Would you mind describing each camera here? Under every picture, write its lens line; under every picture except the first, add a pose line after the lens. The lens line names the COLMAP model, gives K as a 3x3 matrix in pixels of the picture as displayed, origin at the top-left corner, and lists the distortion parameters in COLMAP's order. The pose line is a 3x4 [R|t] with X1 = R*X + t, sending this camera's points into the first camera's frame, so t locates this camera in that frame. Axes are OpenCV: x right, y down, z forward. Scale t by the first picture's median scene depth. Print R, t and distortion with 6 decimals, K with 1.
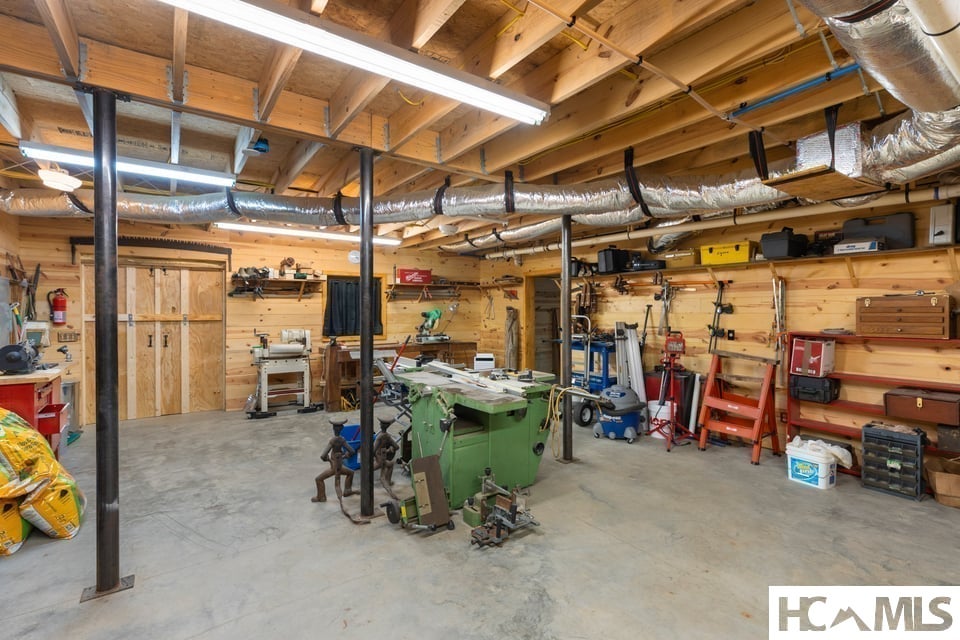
lens RADIAL K [[434.3, 0, 482.3], [0, 434.3, 314.5], [0, 0, 1]] dist [0.002855, 0.000703]
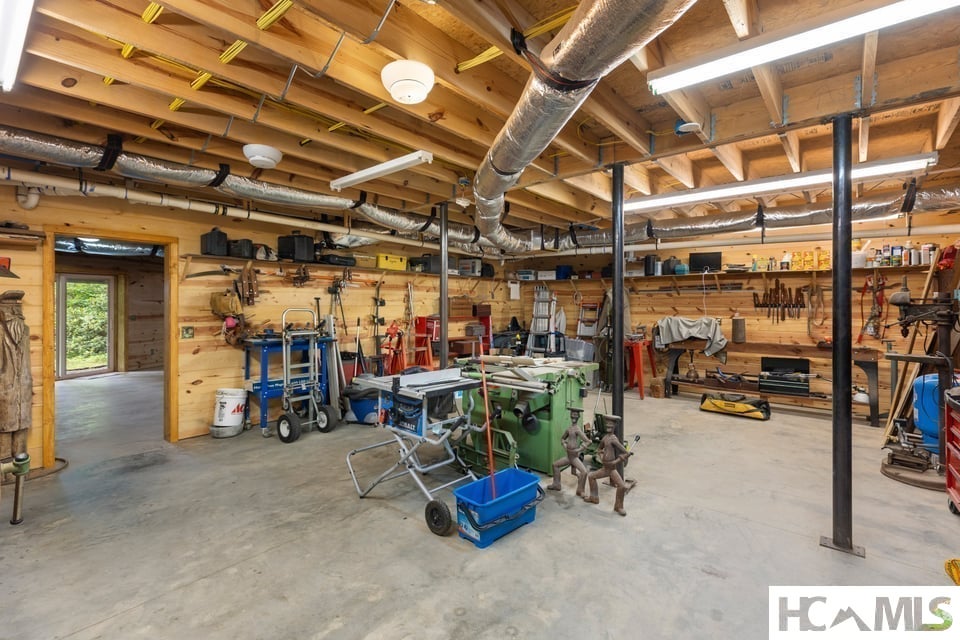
lens RADIAL K [[434.3, 0, 483.2], [0, 434.3, 310.9], [0, 0, 1]] dist [0.002855, 0.000703]
pose [[-0.237343, -0.014834, 0.971313, -0.872641], [0.004760, 0.999854, 0.016433, -0.008458], [-0.971414, 0.008523, -0.237238, 1.096007]]
